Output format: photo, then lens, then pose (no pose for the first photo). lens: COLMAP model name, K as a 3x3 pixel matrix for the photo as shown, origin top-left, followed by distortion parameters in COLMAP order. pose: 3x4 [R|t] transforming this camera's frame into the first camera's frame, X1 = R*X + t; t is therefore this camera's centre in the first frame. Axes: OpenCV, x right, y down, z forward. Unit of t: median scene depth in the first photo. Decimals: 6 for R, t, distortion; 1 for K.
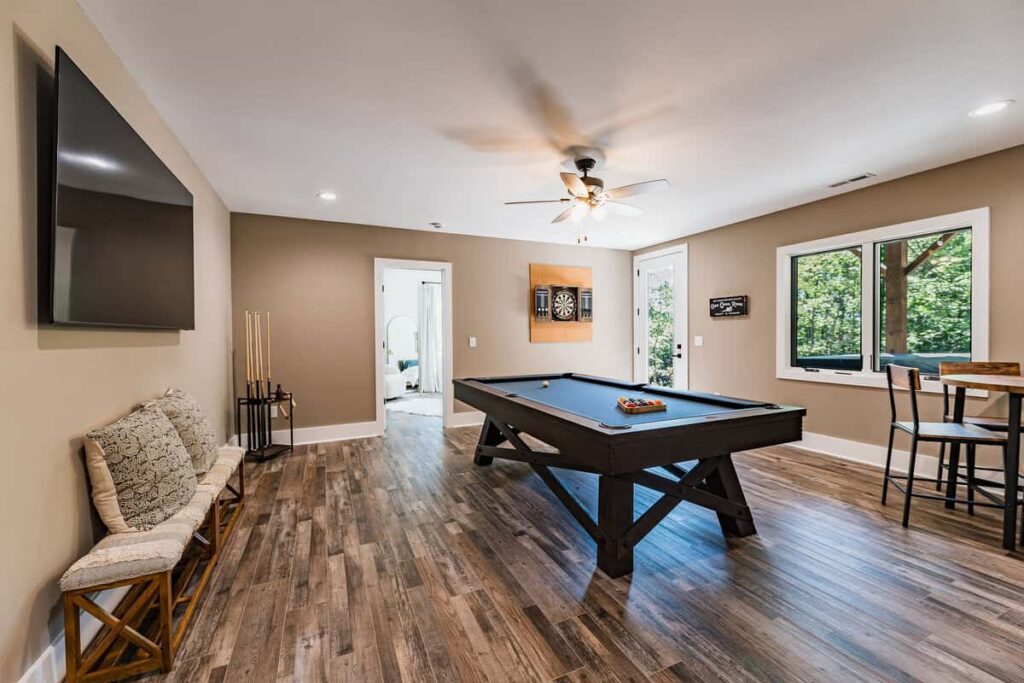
lens RADIAL K [[415.3, 0, 509.7], [0, 415.3, 335.6], [0, 0, 1]] dist [0.000159, -0.000099]
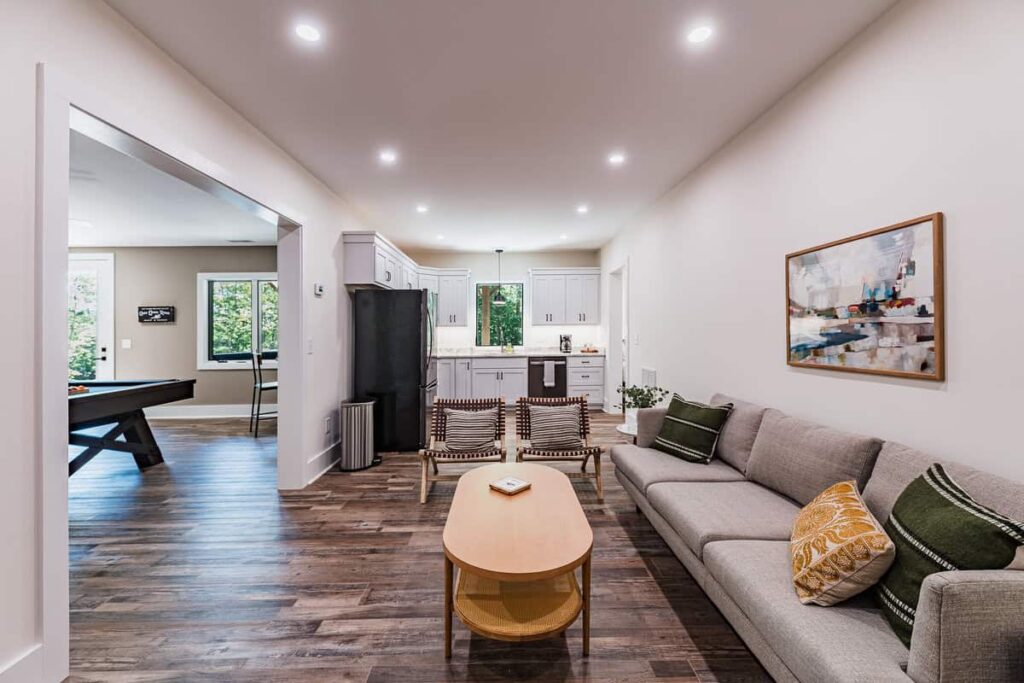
lens RADIAL K [[415.3, 0, 509.7], [0, 415.3, 331.5], [0, 0, 1]] dist [0.000159, -0.000099]
pose [[0.401360, 0.007316, 0.915891, -0.182610], [0.010066, 0.999872, -0.012398, 0.005000], [-0.915865, 0.014195, 0.401235, -0.466665]]
